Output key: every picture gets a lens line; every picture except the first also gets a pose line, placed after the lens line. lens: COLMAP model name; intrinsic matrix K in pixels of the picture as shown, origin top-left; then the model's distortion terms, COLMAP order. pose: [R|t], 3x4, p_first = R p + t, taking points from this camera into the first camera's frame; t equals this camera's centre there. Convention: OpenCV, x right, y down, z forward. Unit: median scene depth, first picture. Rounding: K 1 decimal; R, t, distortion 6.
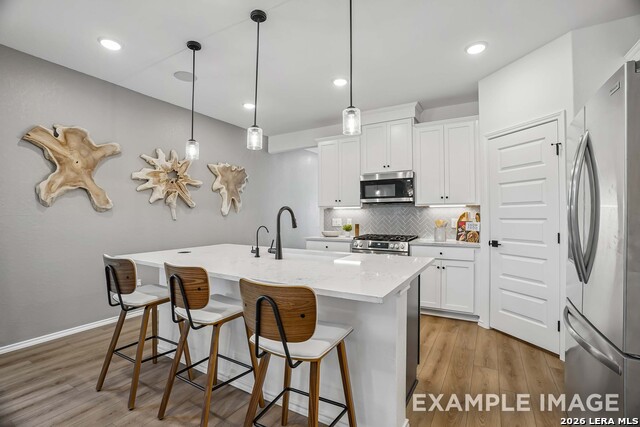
lens RADIAL K [[295.1, 0, 314.5], [0, 295.1, 213.6], [0, 0, 1]] dist [-0.059963, 0.018955]
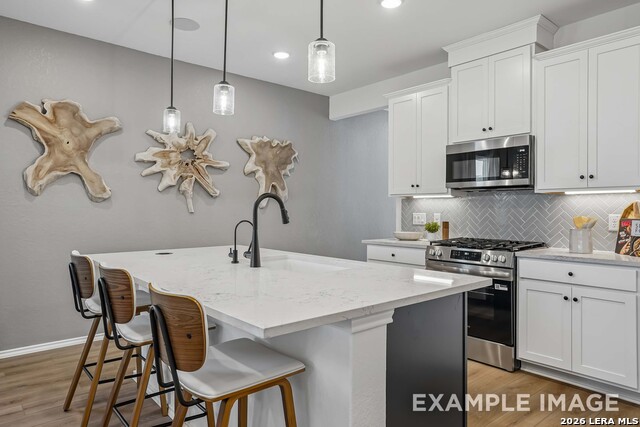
lens RADIAL K [[419.0, 0, 320.0], [0, 419.0, 208.1], [0, 0, 1]] dist [0.002756, 0.003414]
pose [[0.947476, 0.004030, -0.319802, 0.227835], [-0.003291, 0.999991, 0.002849, 0.005450], [0.319811, -0.001647, 0.947480, 0.058061]]
